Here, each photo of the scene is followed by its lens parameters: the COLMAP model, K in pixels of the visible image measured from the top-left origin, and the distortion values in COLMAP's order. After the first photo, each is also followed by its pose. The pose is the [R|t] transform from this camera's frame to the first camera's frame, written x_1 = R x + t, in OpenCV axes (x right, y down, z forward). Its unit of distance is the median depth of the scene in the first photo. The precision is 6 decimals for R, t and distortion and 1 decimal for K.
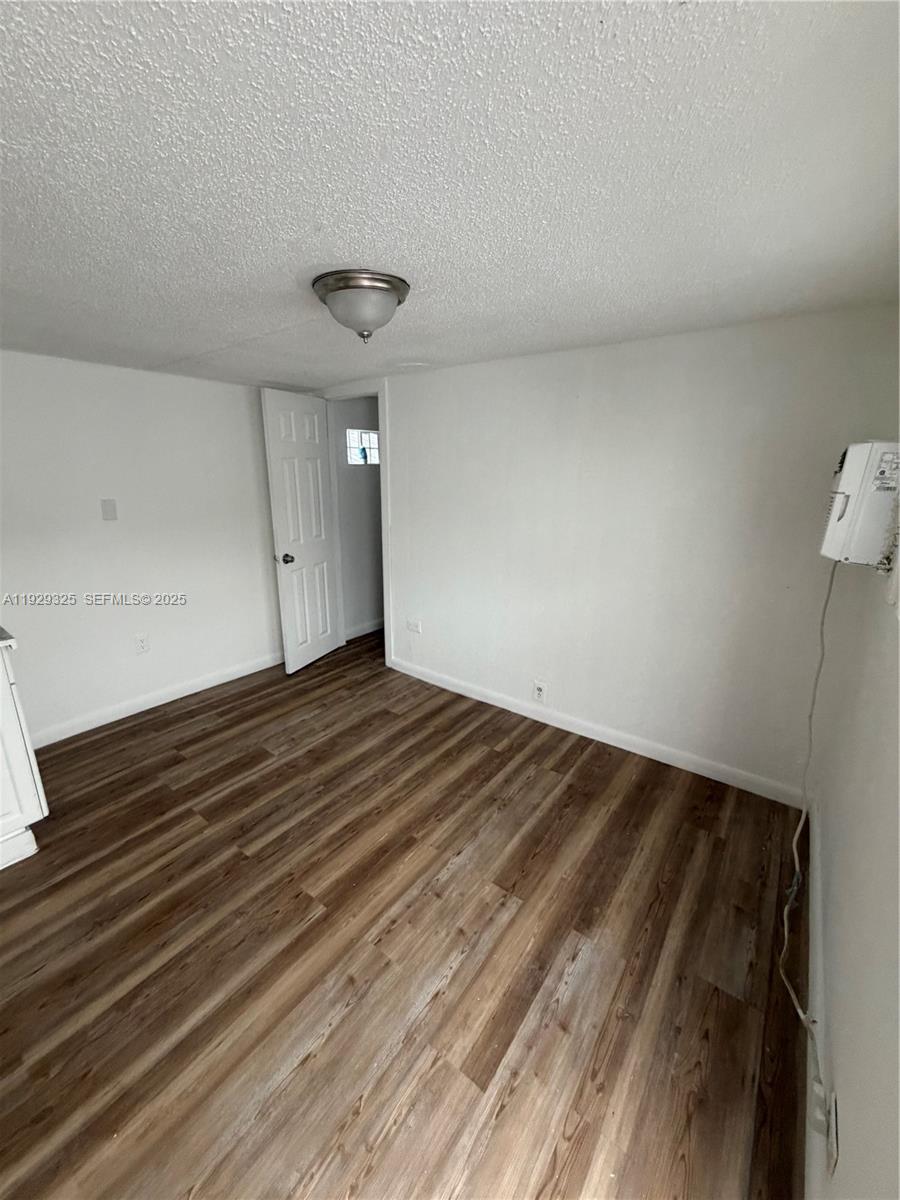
lens RADIAL K [[479.5, 0, 447.9], [0, 479.5, 595.4], [0, 0, 1]] dist [0.000161, -0.000282]
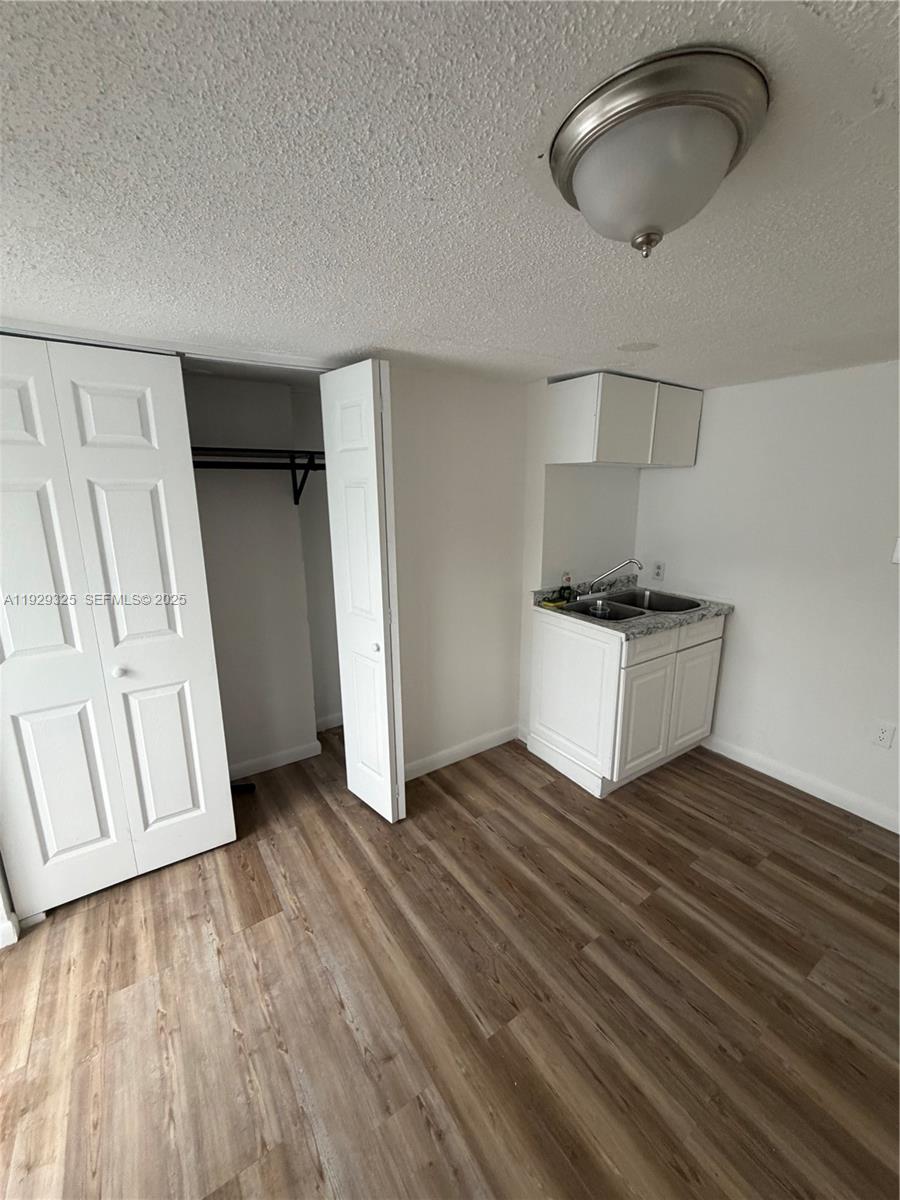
lens RADIAL K [[479.5, 0, 450.2], [0, 479.5, 590.9], [0, 0, 1]] dist [0.000161, -0.000282]
pose [[-0.328600, 0.201182, -0.922794, 0.318109], [-0.240594, 0.926986, 0.287770, -0.235354], [0.913311, 0.316579, -0.256204, 0.794867]]
